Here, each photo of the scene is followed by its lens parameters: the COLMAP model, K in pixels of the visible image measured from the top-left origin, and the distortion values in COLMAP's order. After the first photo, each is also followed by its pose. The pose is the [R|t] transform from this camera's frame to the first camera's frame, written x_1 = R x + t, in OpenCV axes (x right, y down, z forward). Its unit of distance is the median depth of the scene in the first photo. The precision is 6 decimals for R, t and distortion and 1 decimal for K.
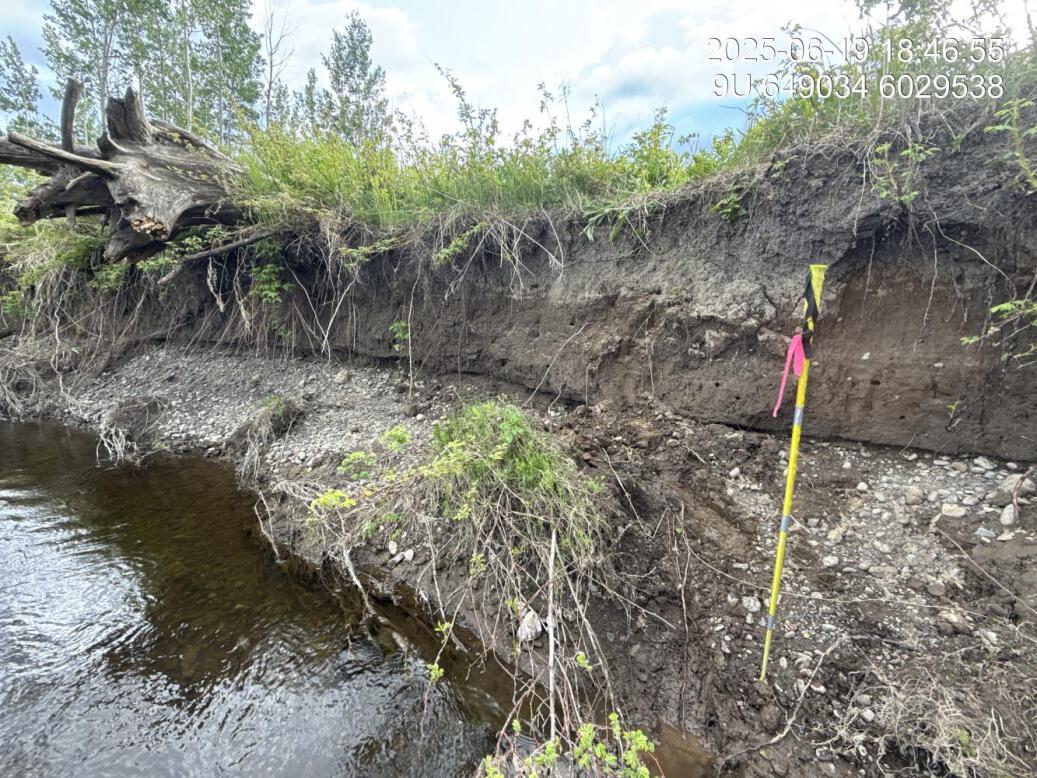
lens RADIAL K [[455.3, 0, 512.5], [0, 455.3, 400.7], [0, 0, 1]] dist [0.002397, 0.000568]
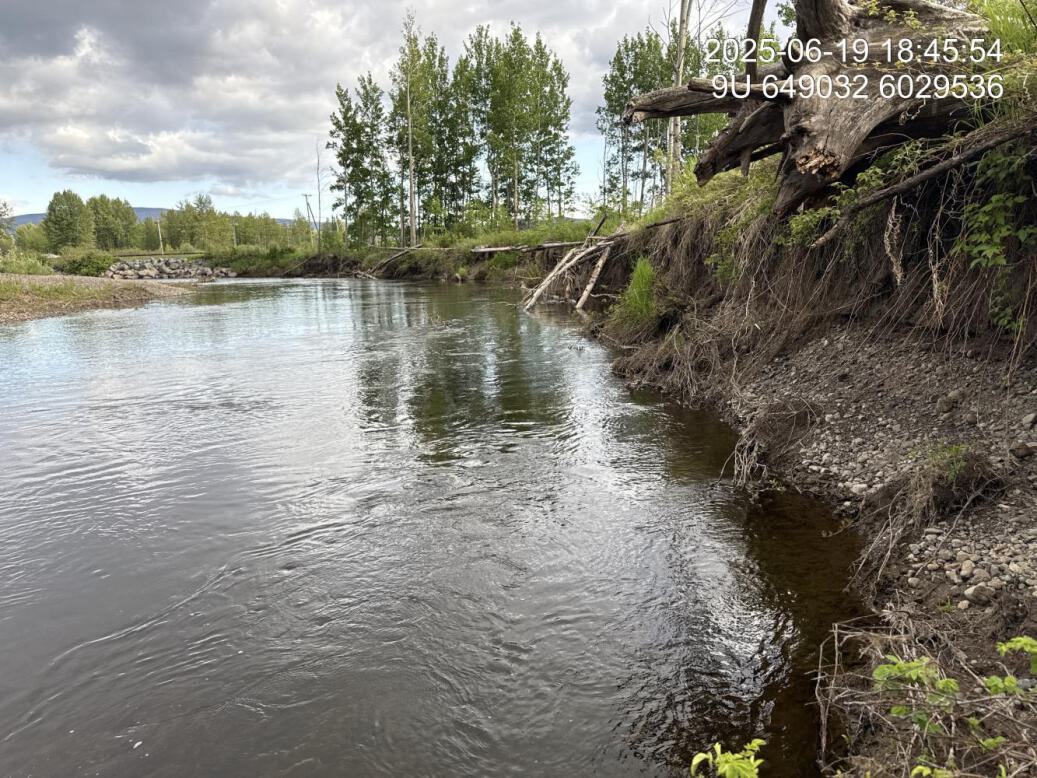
lens RADIAL K [[736.7, 0, 520.0], [0, 736.7, 396.3], [0, 0, 1]] dist [0.046889, -0.051415]
pose [[0.410769, 0.133000, -0.901986, 0.058845], [-0.127540, 0.987958, 0.087594, -0.073872], [0.902775, 0.079059, 0.422786, 0.150206]]
